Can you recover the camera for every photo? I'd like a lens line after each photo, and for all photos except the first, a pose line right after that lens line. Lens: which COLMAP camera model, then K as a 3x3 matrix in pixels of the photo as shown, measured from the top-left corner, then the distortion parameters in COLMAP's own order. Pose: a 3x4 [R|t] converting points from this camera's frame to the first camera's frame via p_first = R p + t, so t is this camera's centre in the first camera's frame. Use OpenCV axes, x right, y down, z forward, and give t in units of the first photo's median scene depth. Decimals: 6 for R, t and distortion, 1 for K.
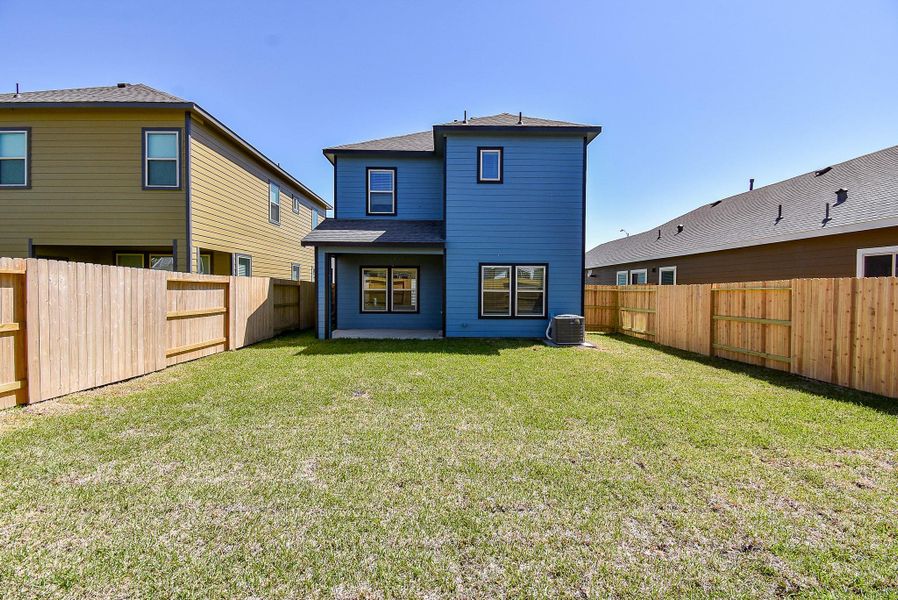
lens RADIAL K [[394.4, 0, 450.5], [0, 394.4, 296.0], [0, 0, 1]] dist [0.025688, -0.022215]
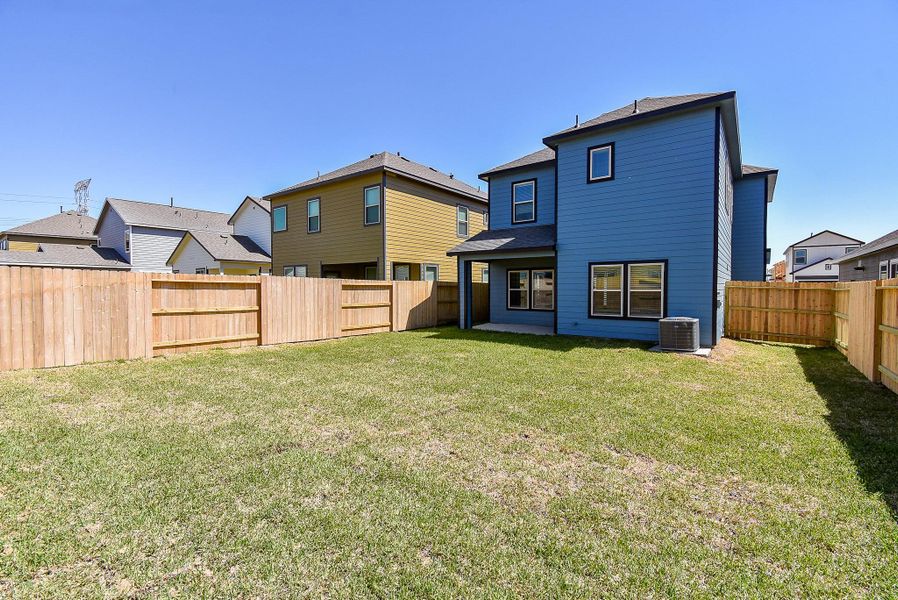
lens RADIAL K [[397.4, 0, 448.0], [0, 397.4, 295.8], [0, 0, 1]] dist [0.028253, -0.023360]
pose [[0.780190, 0.005727, -0.625516, 0.435228], [-0.005588, 0.999982, 0.002185, 0.000558], [0.625517, 0.001791, 0.780208, -0.019315]]
